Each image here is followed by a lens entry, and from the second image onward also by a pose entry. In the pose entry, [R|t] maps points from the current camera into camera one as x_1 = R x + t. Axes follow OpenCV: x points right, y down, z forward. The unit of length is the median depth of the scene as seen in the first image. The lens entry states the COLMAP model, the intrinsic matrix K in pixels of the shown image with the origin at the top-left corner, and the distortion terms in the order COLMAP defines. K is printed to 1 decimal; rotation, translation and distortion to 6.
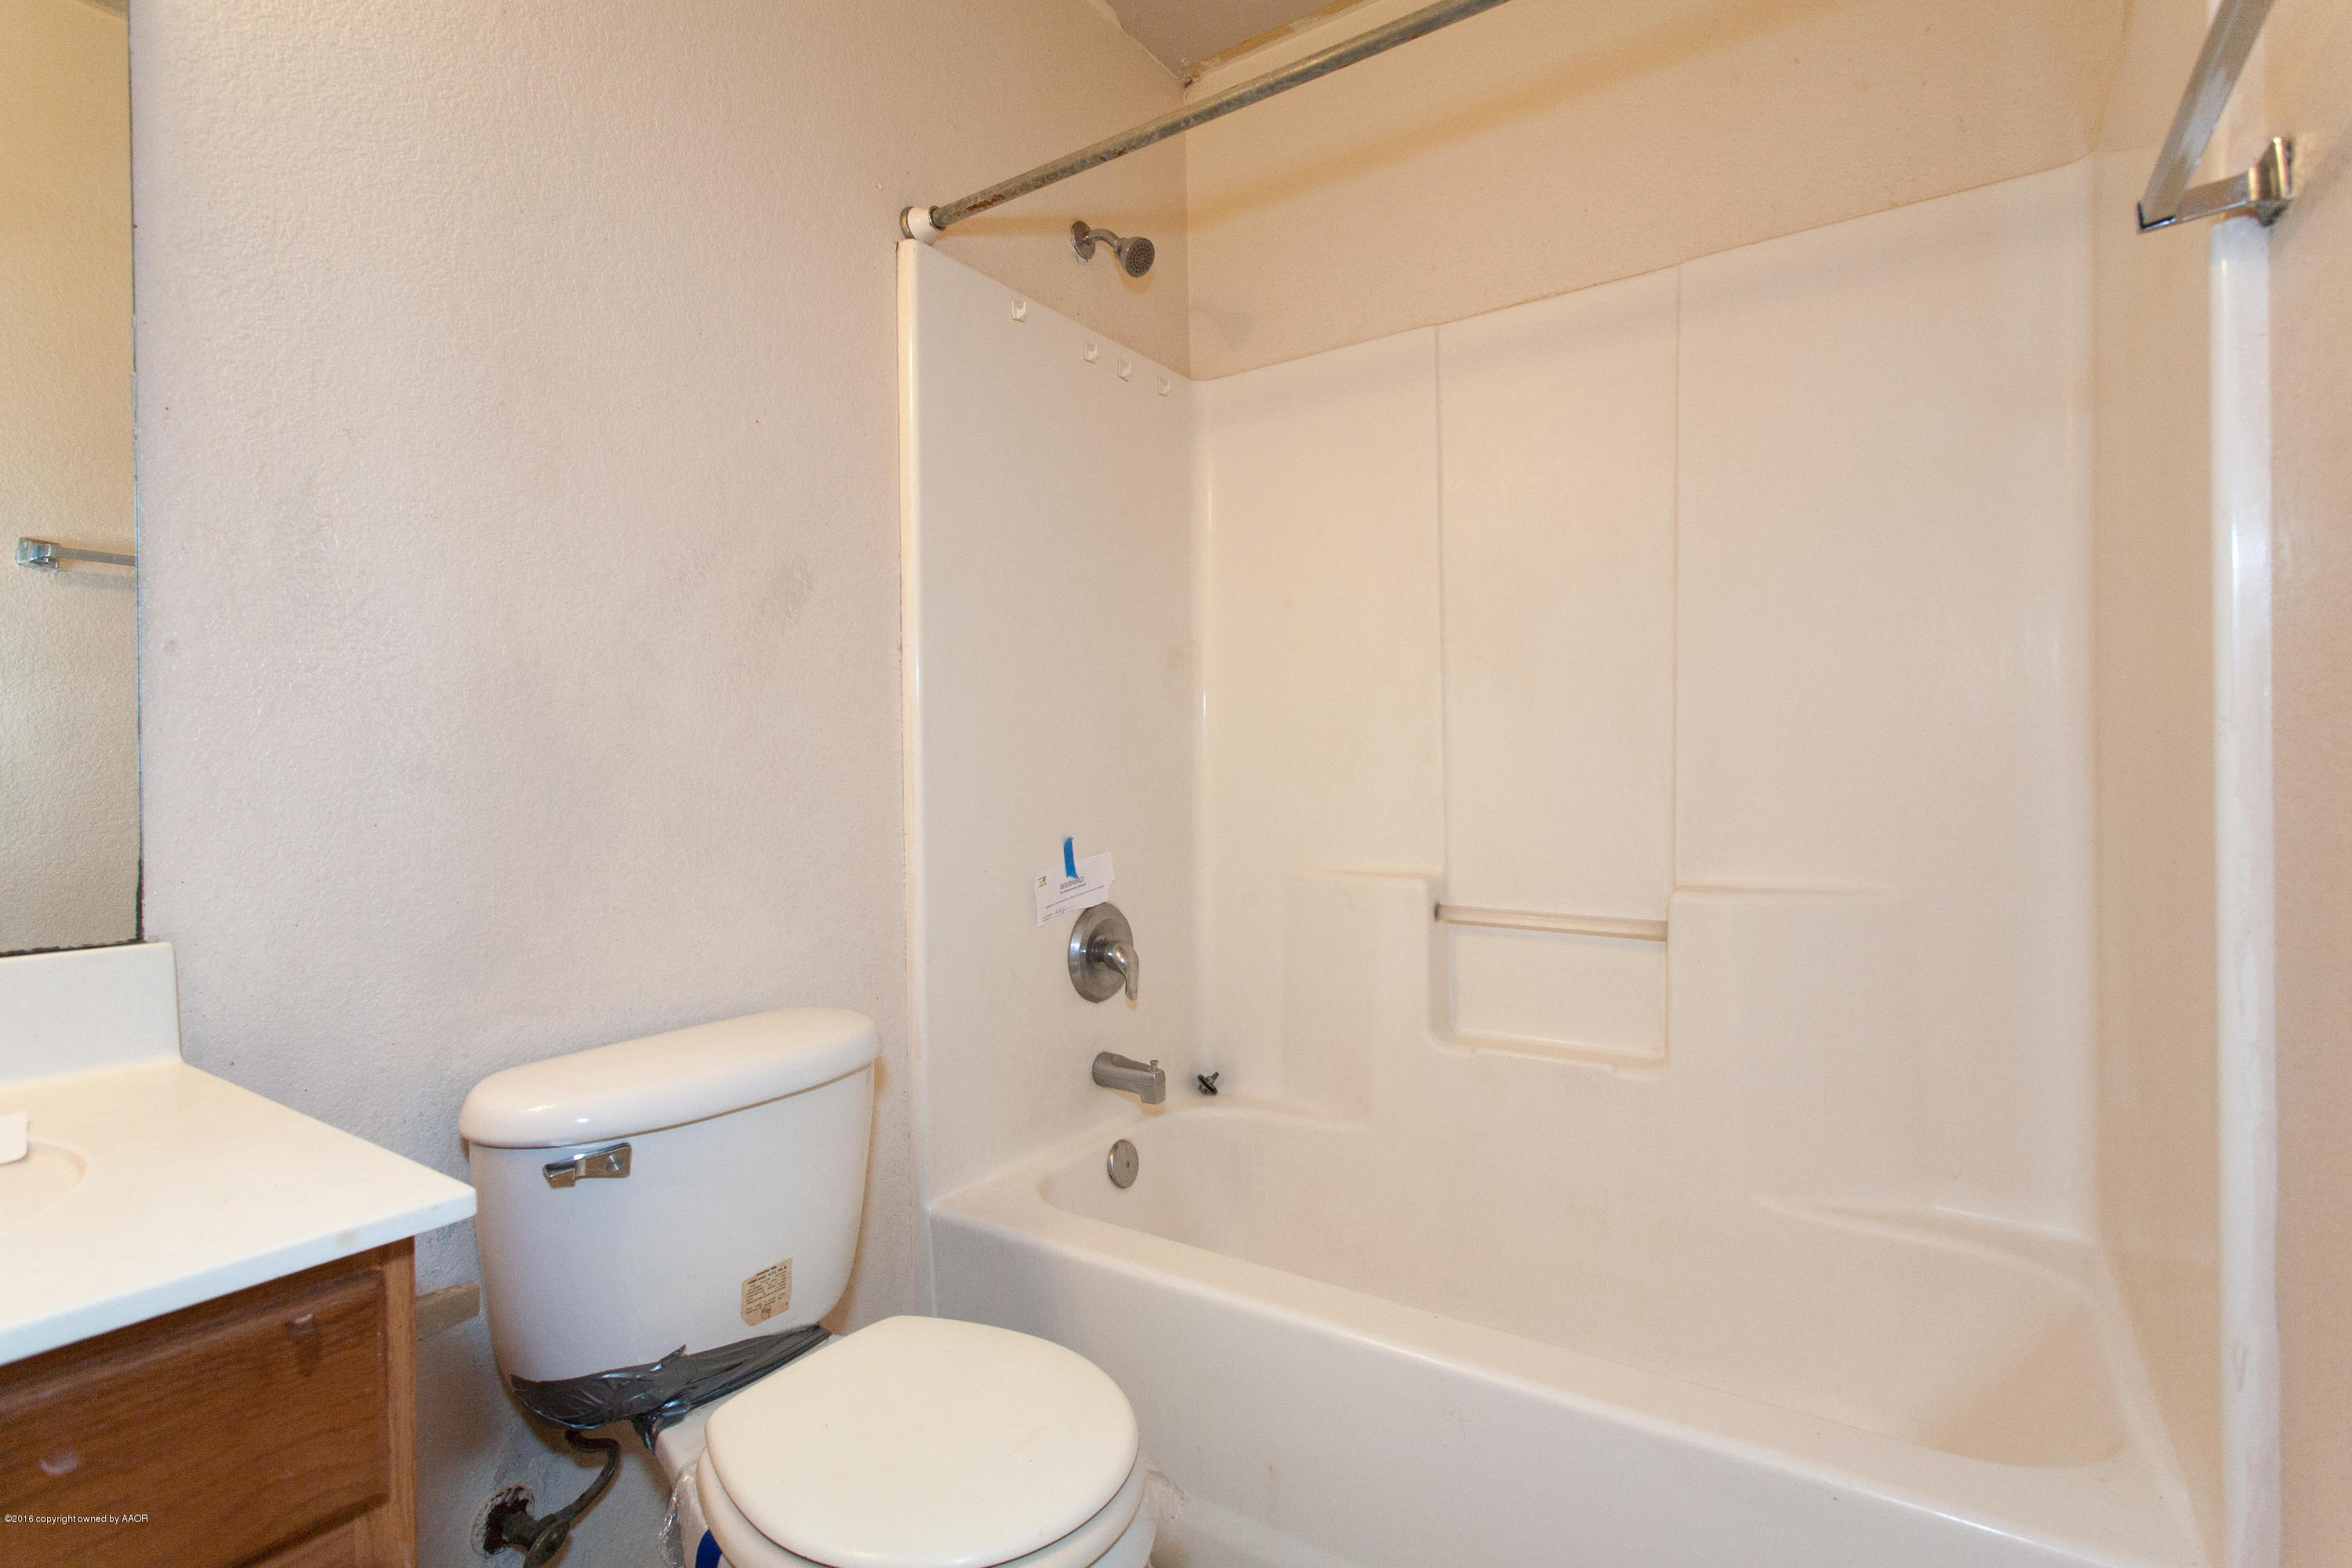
lens RADIAL K [[1093.8, 0, 1177.7], [0, 1093.8, 780.8], [0, 0, 1]] dist [-0.000496, 0.001335]
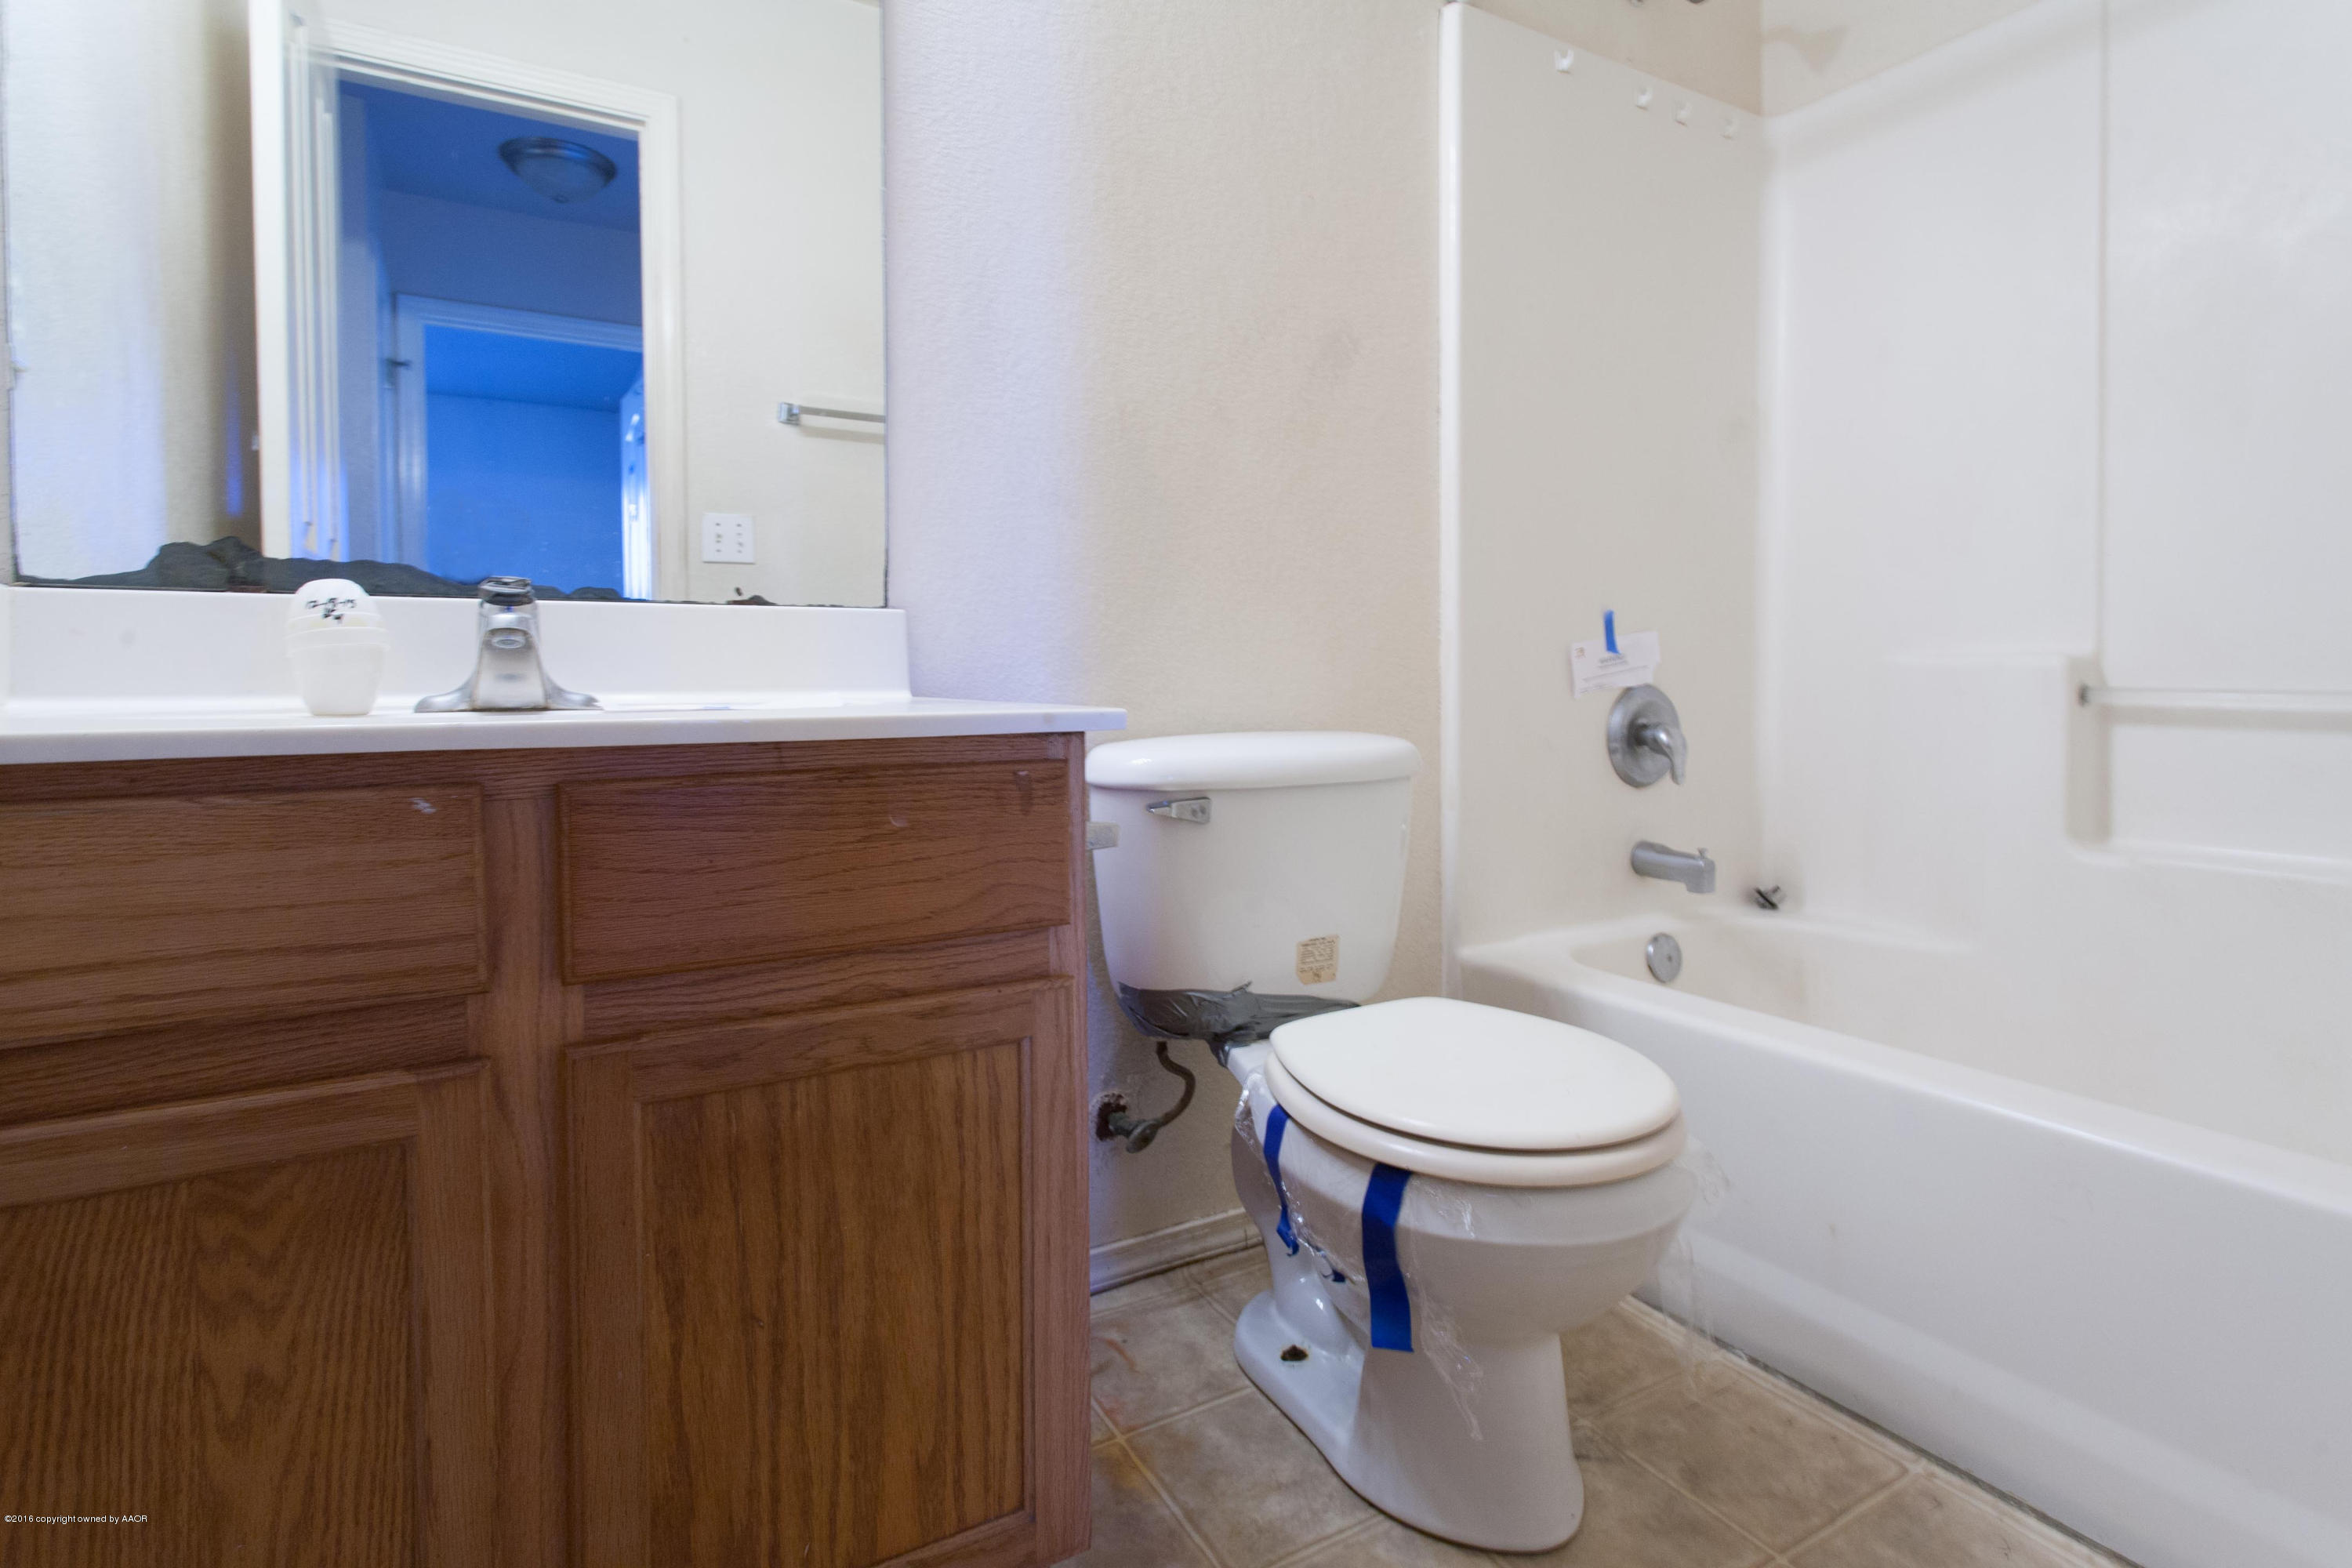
lens RADIAL K [[1190.3, 0, 1173.1], [0, 1190.3, 782.9], [0, 0, 1]] dist [-0.007078, 0.001977]
pose [[0.904093, 0.020388, -0.426850, 0.001693], [-0.009088, 0.999553, 0.028492, 0.174345], [0.427240, -0.021880, 0.903873, -0.099625]]
